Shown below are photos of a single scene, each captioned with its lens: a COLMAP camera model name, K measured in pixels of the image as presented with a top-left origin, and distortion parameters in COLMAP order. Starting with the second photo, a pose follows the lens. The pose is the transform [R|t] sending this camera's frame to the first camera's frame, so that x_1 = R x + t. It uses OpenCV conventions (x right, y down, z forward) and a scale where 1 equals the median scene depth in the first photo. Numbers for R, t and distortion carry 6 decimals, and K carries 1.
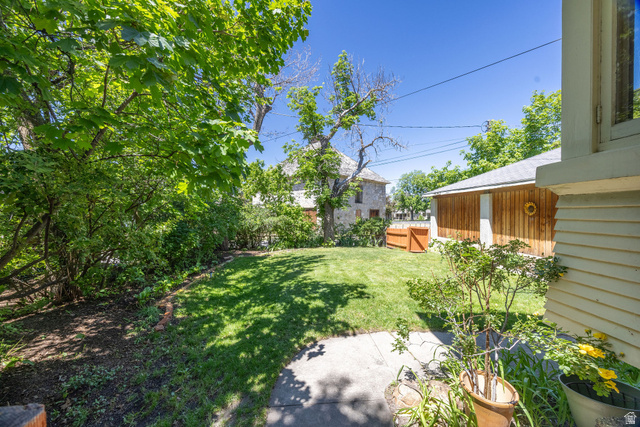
lens RADIAL K [[244.4, 0, 316.1], [0, 244.4, 213.0], [0, 0, 1]] dist [-0.002326, -0.000834]
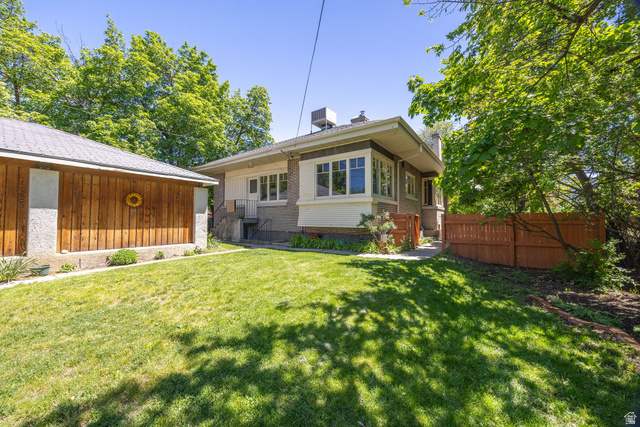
lens RADIAL K [[244.4, 0, 314.6], [0, 244.4, 212.9], [0, 0, 1]] dist [-0.002326, -0.000834]
pose [[-0.801596, 0.012613, 0.597734, -0.146185], [-0.002066, 0.999713, -0.023866, 0.029736], [-0.597863, -0.020366, -0.801340, 0.711811]]
